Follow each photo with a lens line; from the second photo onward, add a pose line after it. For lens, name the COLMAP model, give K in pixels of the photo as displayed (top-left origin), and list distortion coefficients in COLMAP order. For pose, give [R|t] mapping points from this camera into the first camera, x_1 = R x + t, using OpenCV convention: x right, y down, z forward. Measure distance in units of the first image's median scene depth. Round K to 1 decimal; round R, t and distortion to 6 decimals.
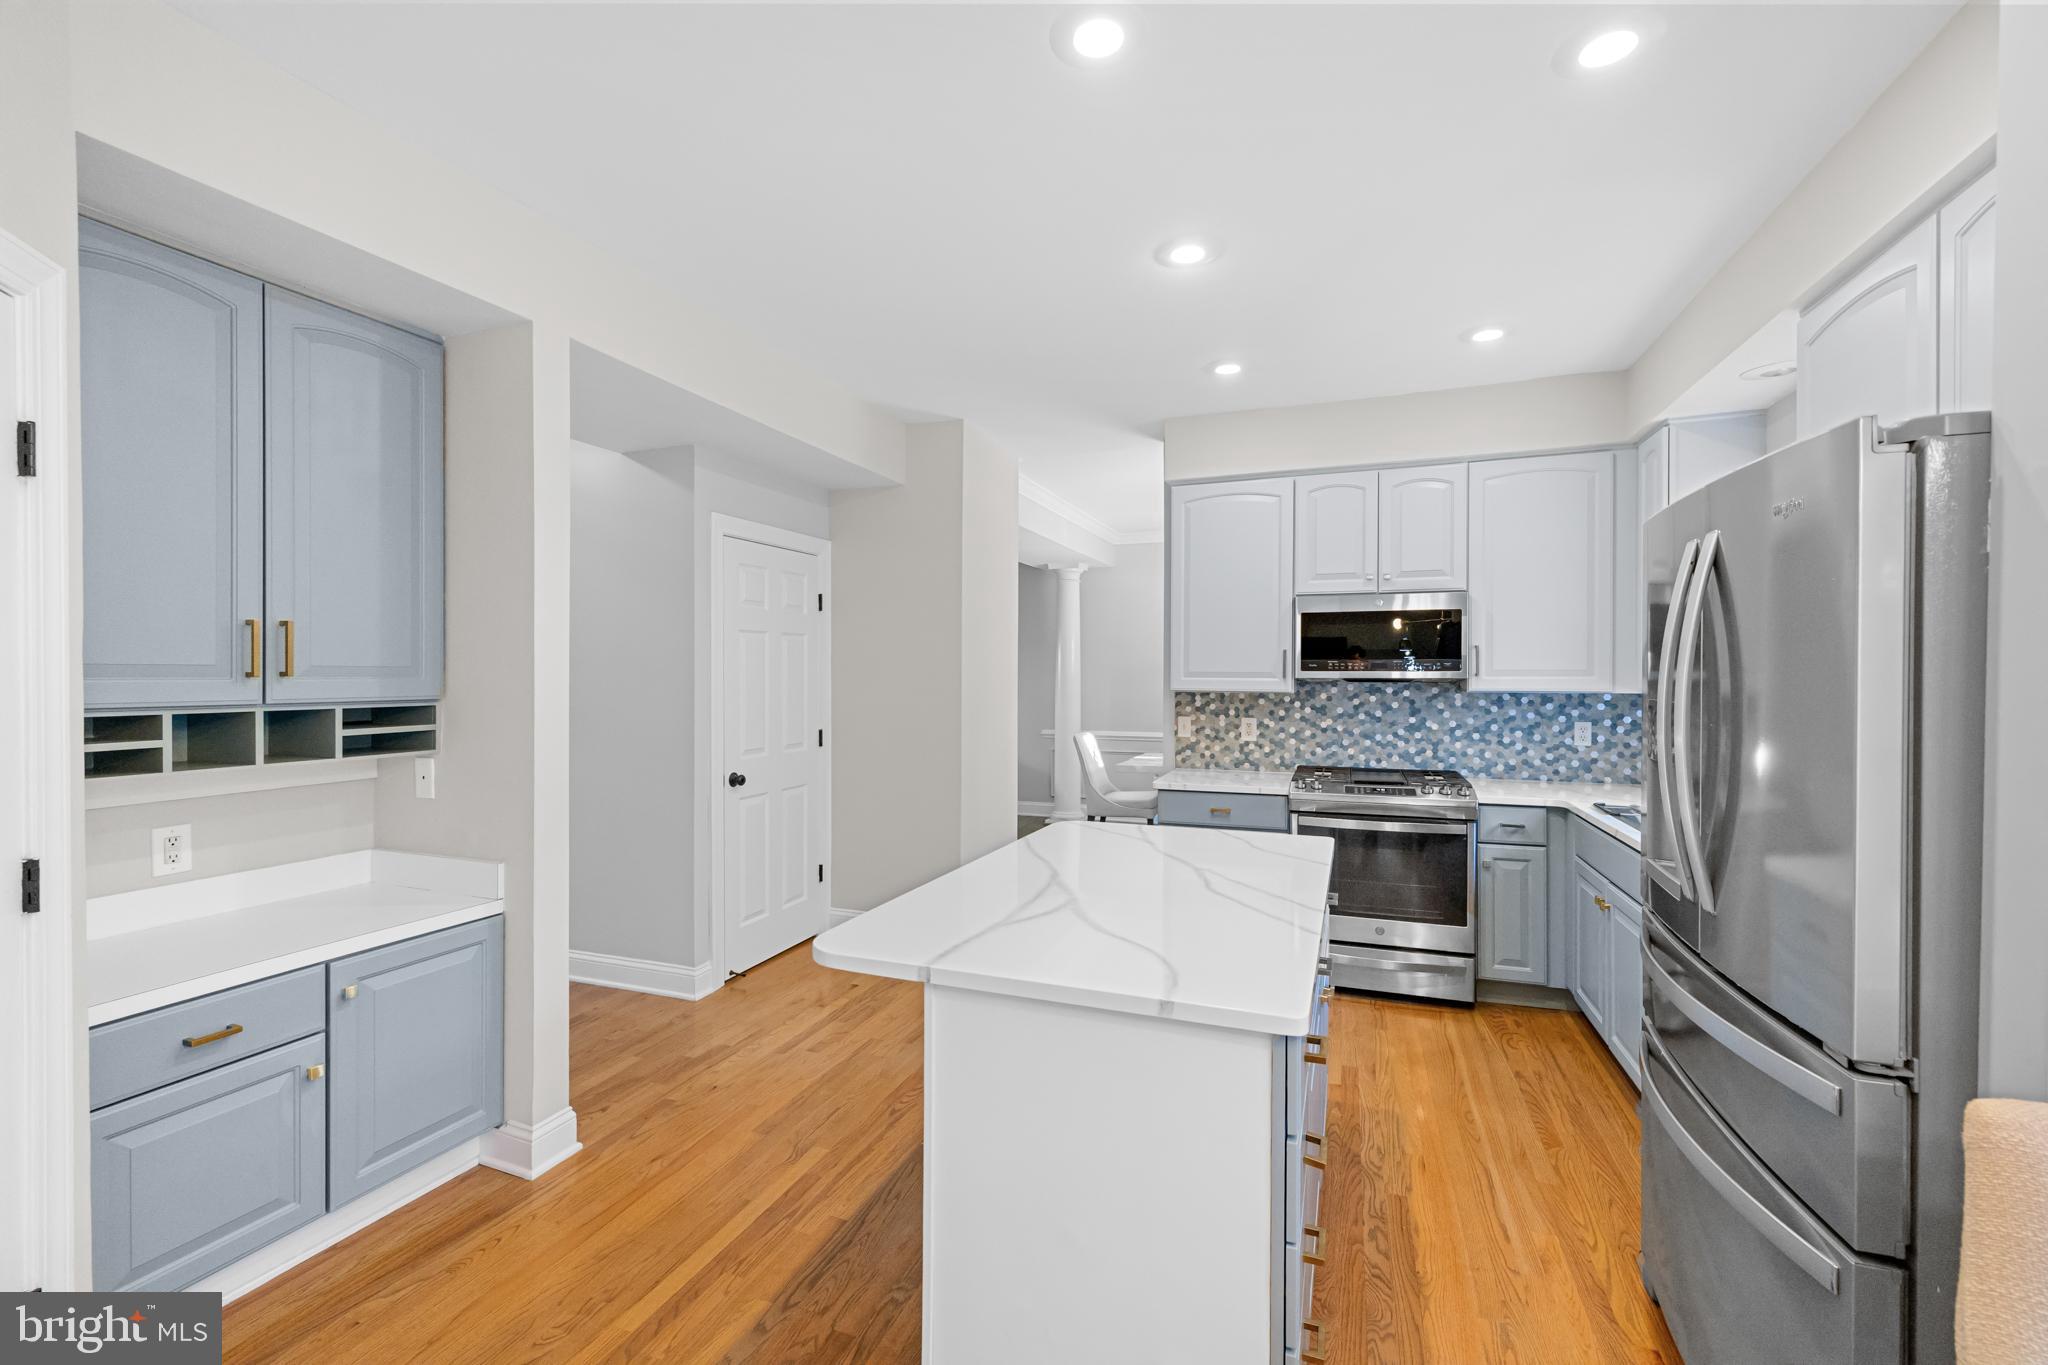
lens RADIAL K [[878.4, 0, 1030.6], [0, 878.4, 683.6], [0, 0, 1]] dist [-0.000141, 0.000548]
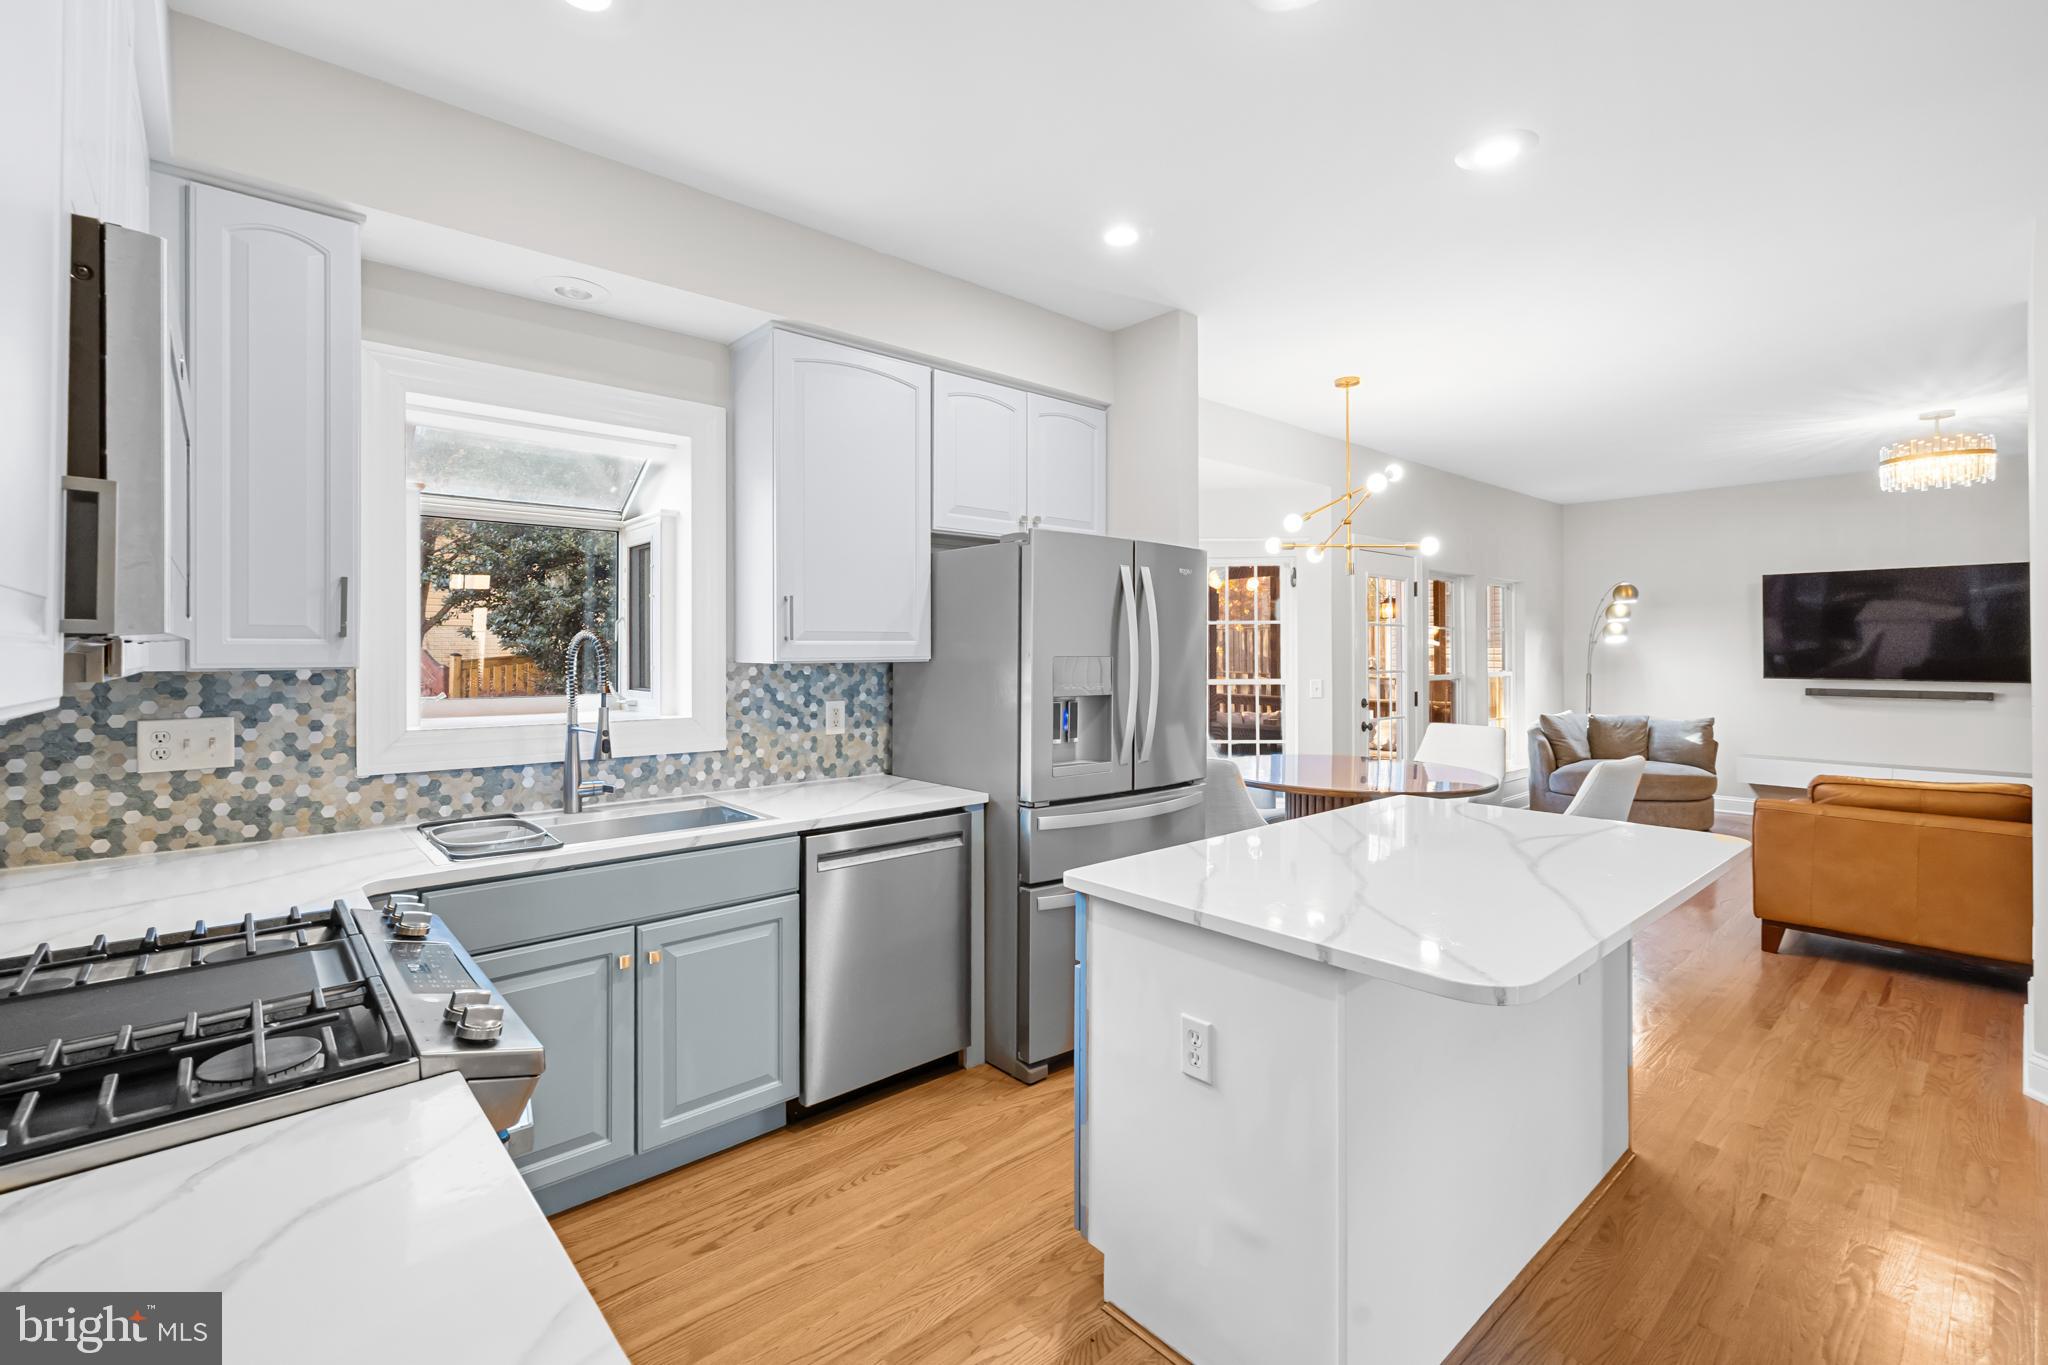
lens RADIAL K [[878.4, 0, 1009.6], [0, 878.4, 653.8], [0, 0, 1]] dist [-0.000141, 0.000548]
pose [[-0.873231, -0.000027, 0.487306, 0.030724], [0.009001, 0.999829, 0.016185, -0.002376], [-0.487223, 0.018519, -0.873081, 1.012226]]
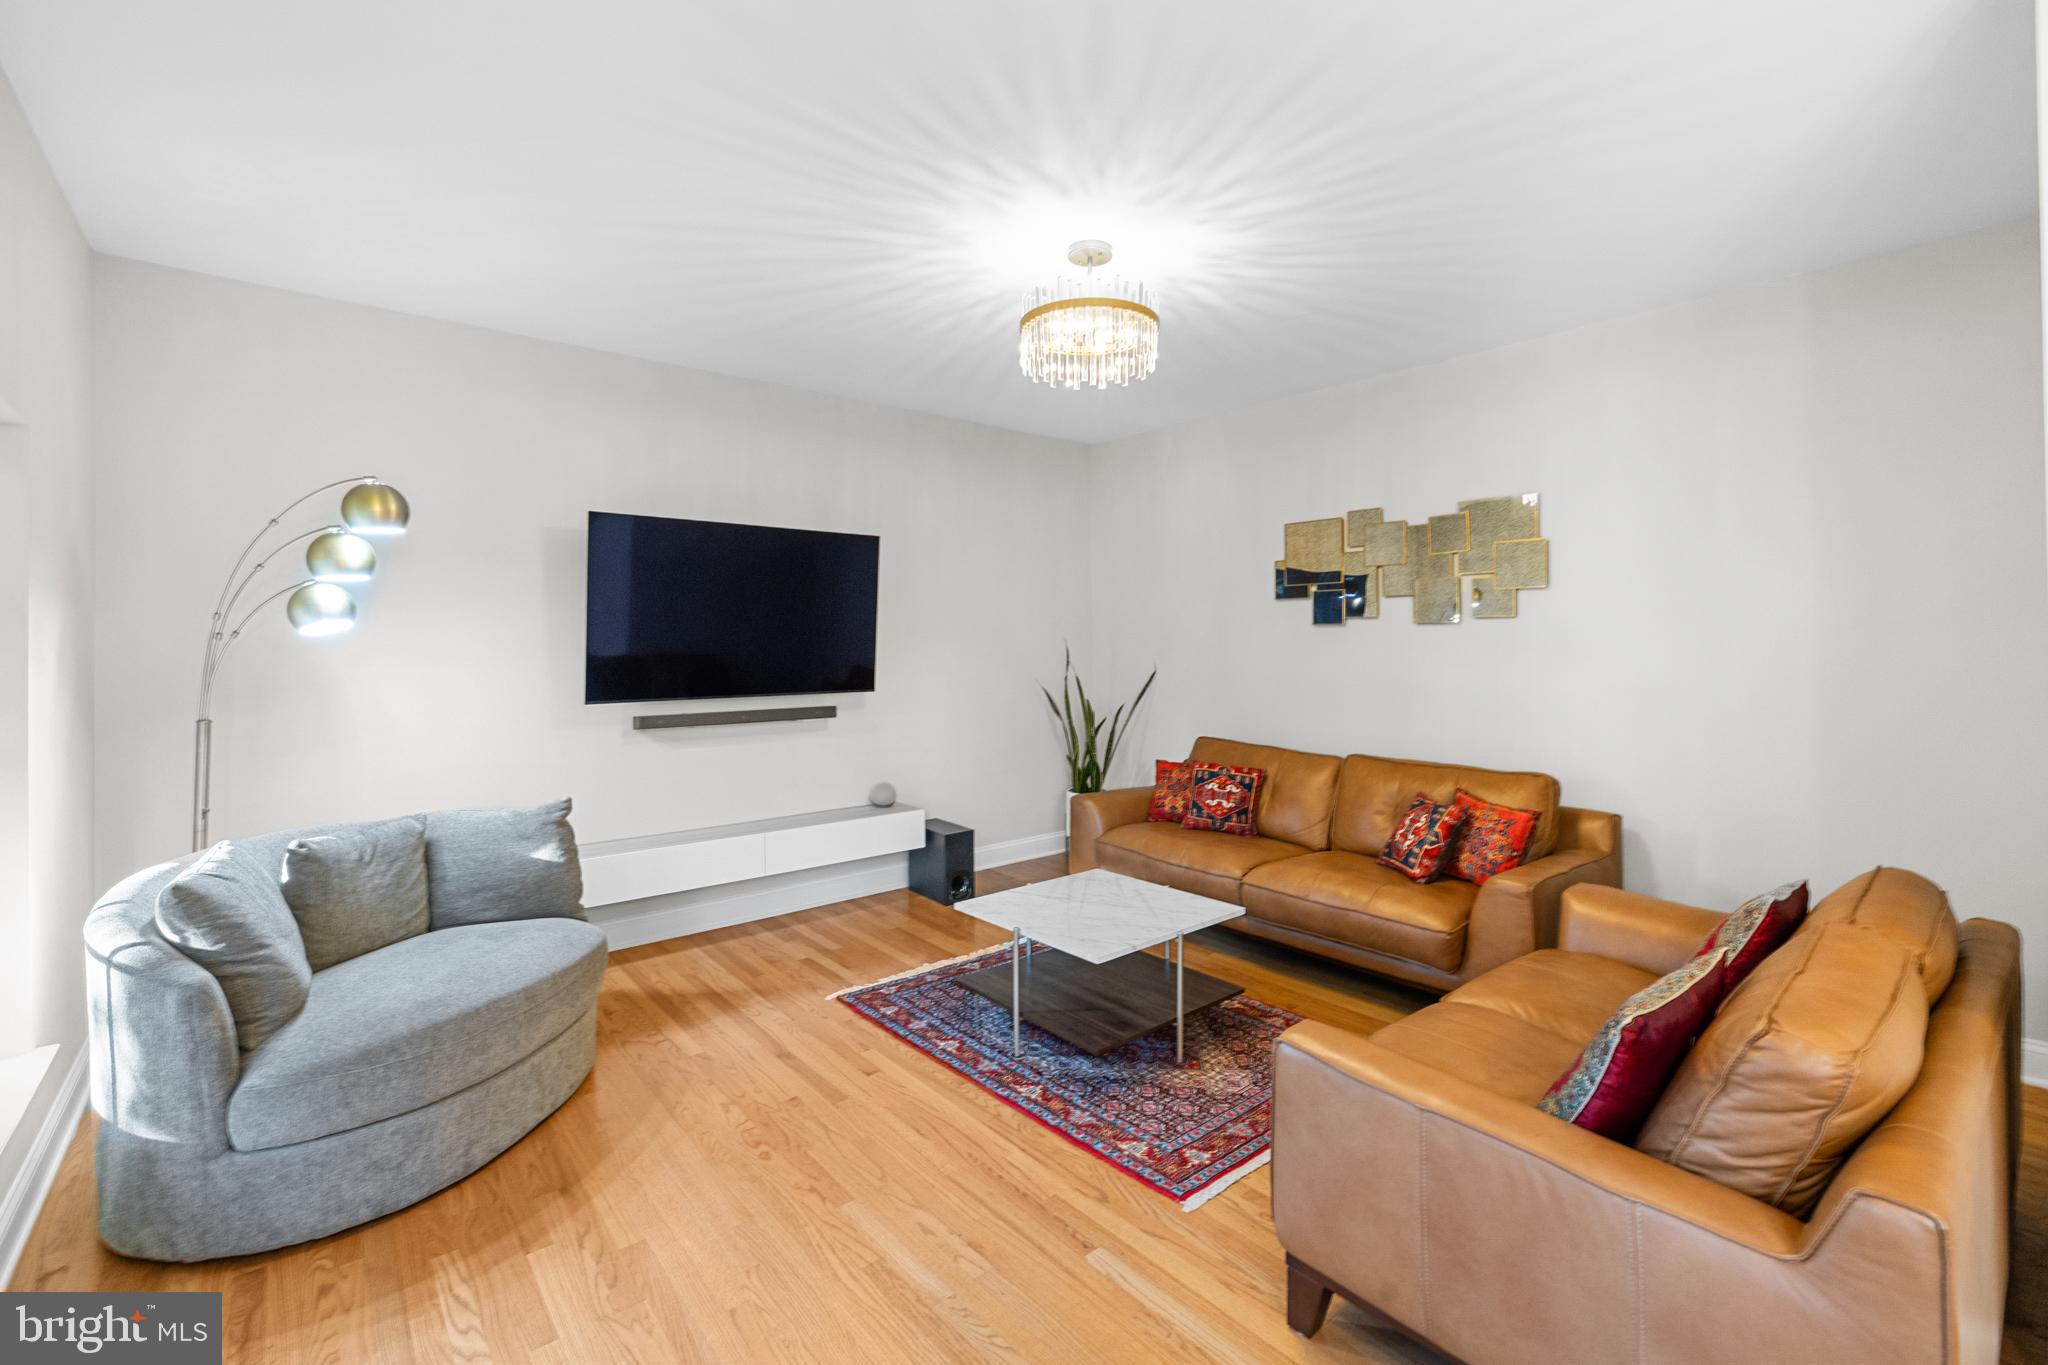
lens RADIAL K [[878.4, 0, 1032.6], [0, 878.4, 633.7], [0, 0, 1]] dist [-0.000141, 0.000548]
pose [[-0.492678, -0.004308, -0.870201, 0.143927], [-0.004824, 0.999986, -0.002220, 0.011641], [0.870198, 0.003104, -0.492692, -0.272589]]
